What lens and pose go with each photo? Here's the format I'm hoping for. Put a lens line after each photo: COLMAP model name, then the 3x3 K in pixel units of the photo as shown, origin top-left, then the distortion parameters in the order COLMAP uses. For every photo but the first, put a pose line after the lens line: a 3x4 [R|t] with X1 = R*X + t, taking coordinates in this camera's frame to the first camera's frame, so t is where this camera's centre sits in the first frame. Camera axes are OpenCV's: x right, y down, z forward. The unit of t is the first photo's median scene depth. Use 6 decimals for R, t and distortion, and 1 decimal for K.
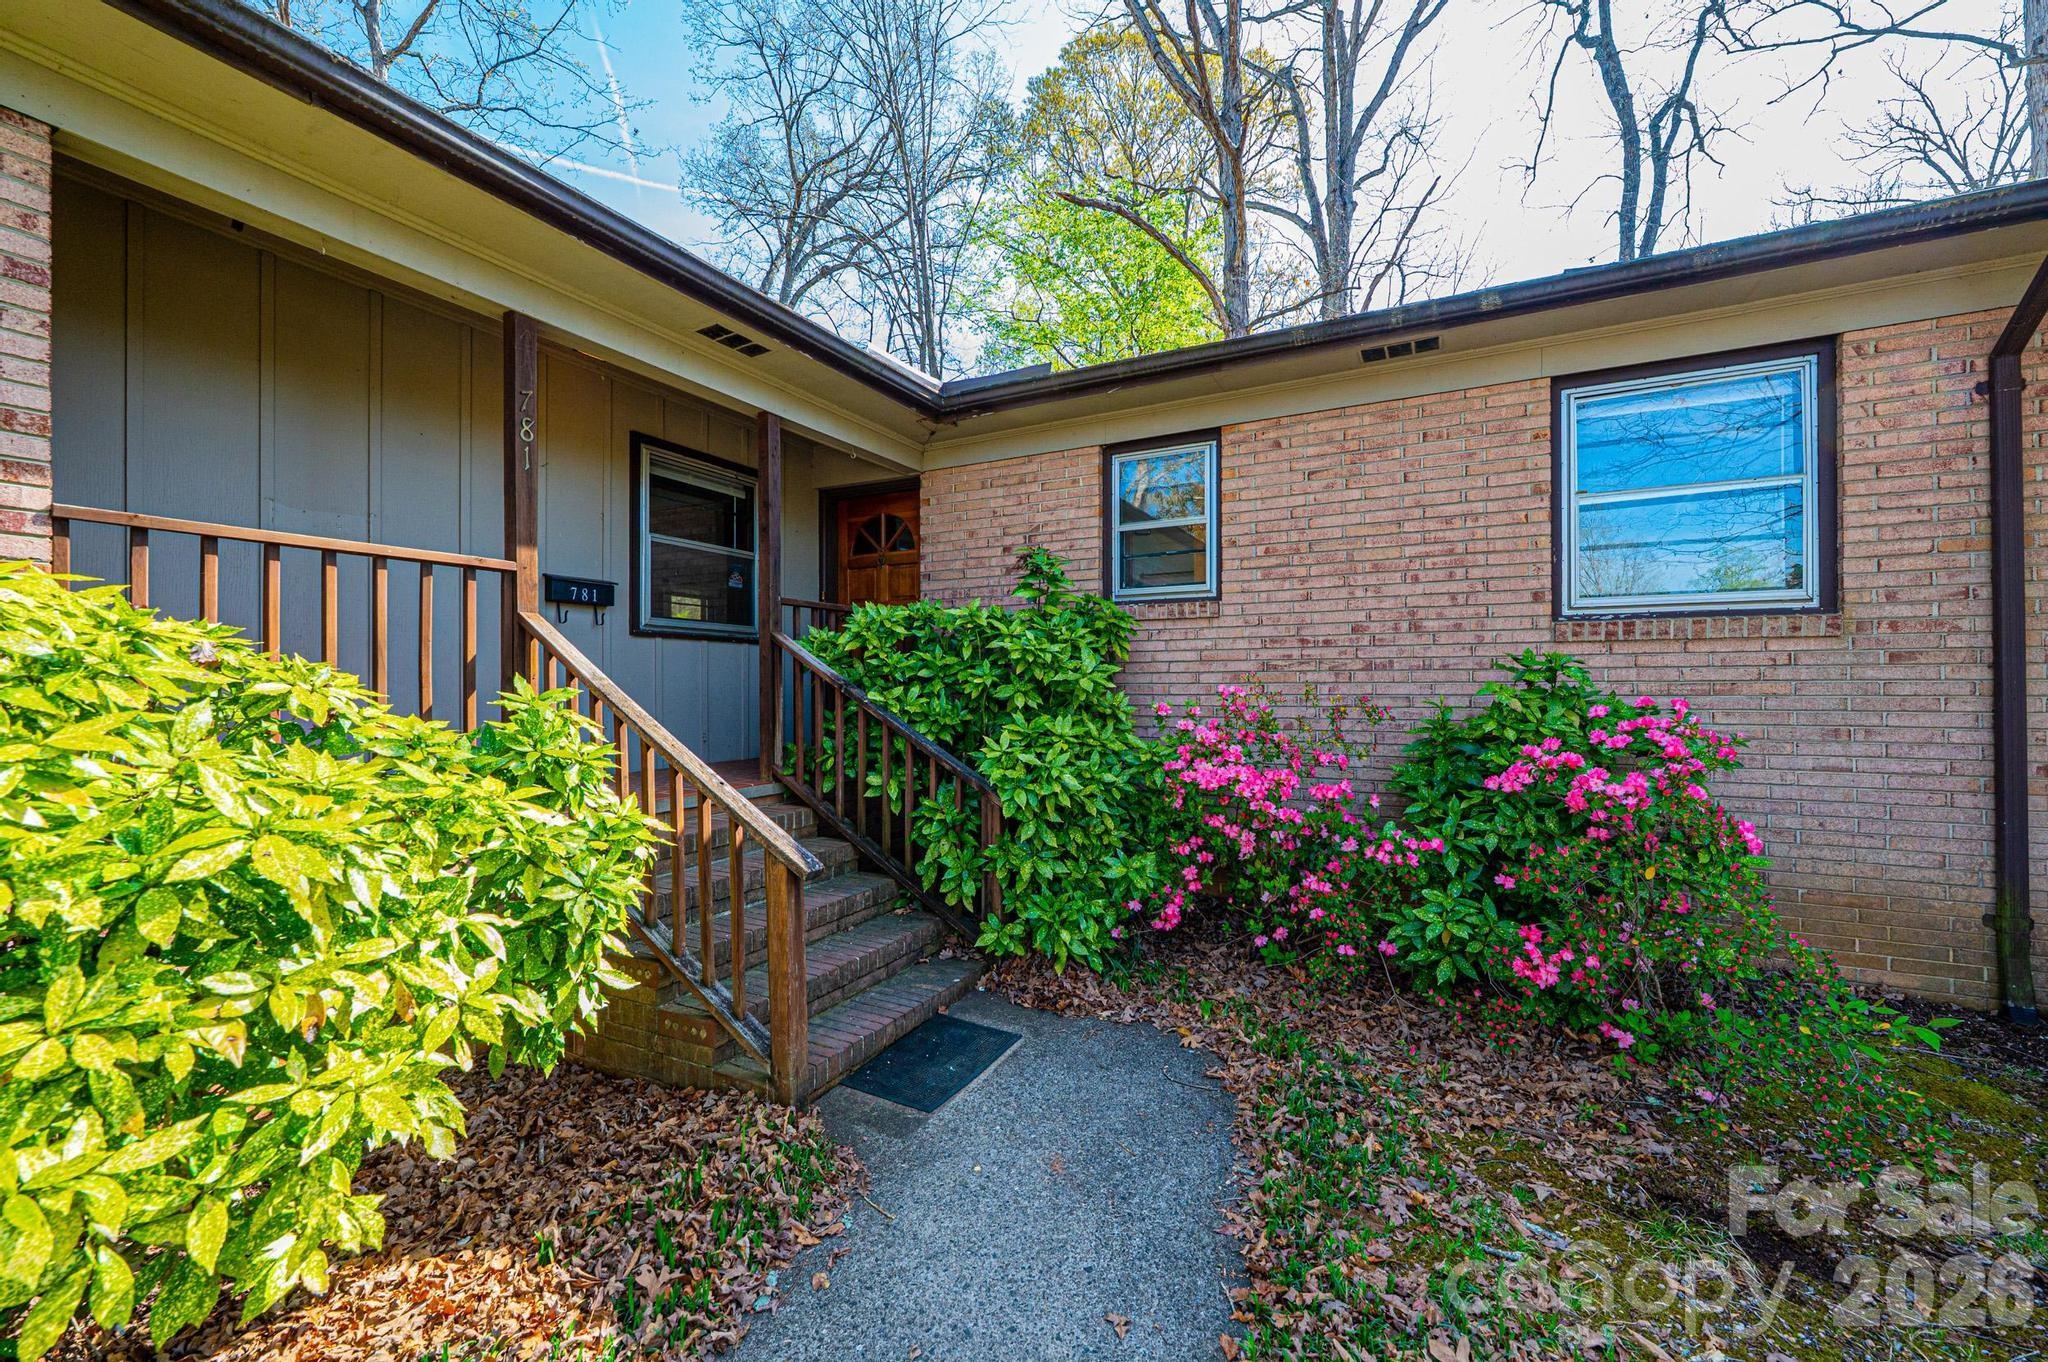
lens RADIAL K [[816.0, 0, 1028.5], [0, 816.0, 682.5], [0, 0, 1]] dist [-0.001638, 0.000745]
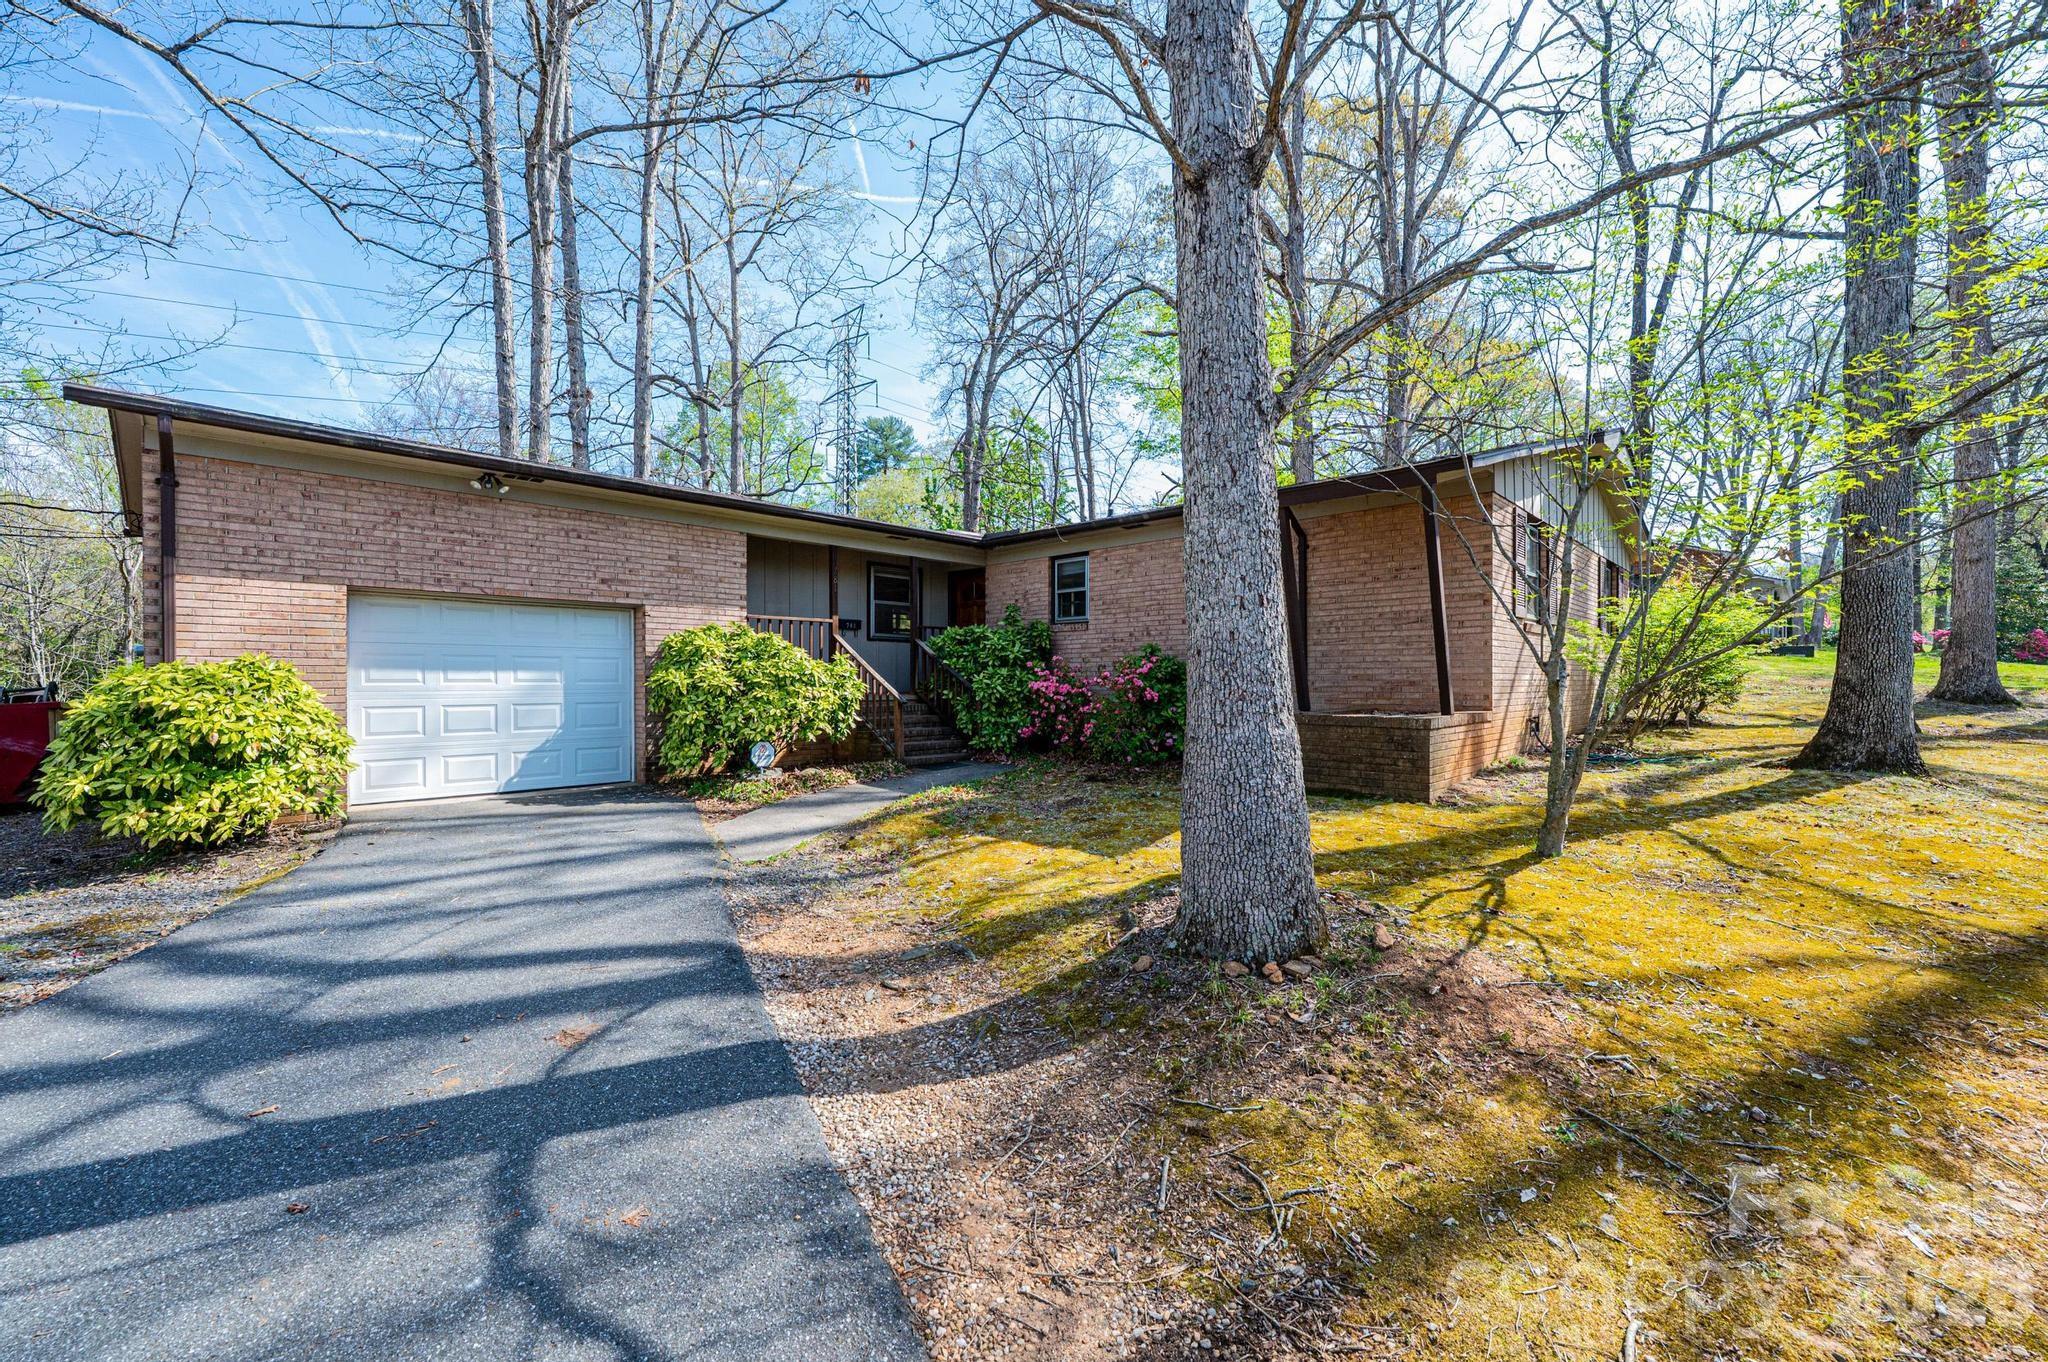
lens RADIAL K [[816.0, 0, 1028.4], [0, 816.0, 685.8], [0, 0, 1]] dist [-0.001638, 0.000745]
pose [[0.959080, 0.004690, -0.283096, 0.854753], [-0.001791, 0.999943, 0.010499, 0.068547], [0.283130, -0.009562, 0.959034, -1.555777]]
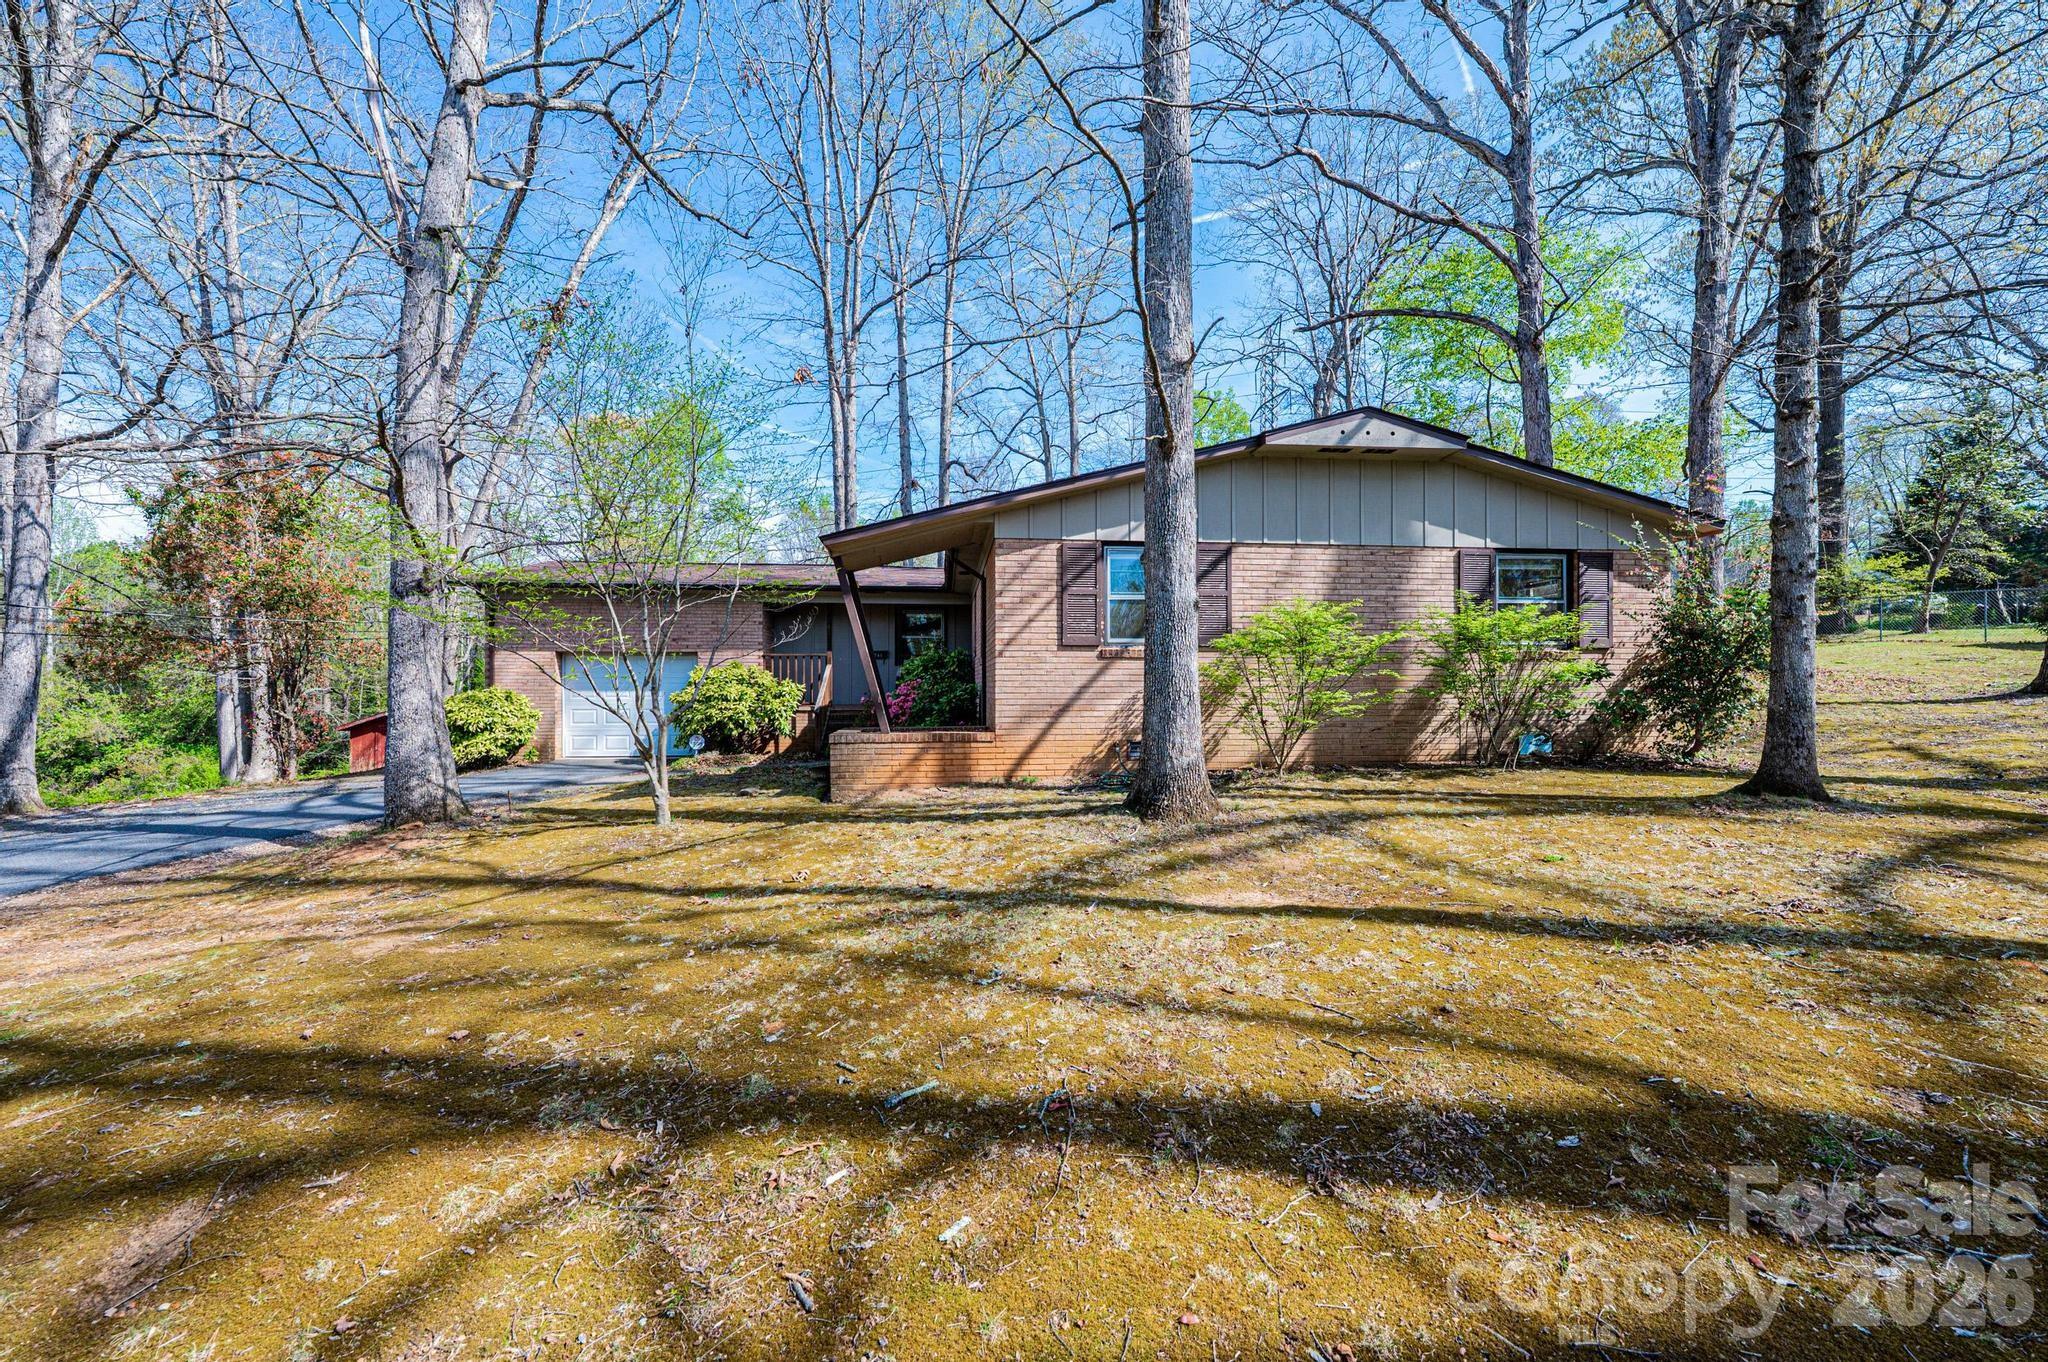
lens RADIAL K [[816.0, 0, 1026.1], [0, 816.0, 687.7], [0, 0, 1]] dist [-0.001638, 0.000745]
pose [[0.550879, 0.006963, -0.834556, 3.197101], [0.001793, 0.999953, 0.009527, 0.005962], [0.834583, -0.006745, 0.550840, -0.541656]]
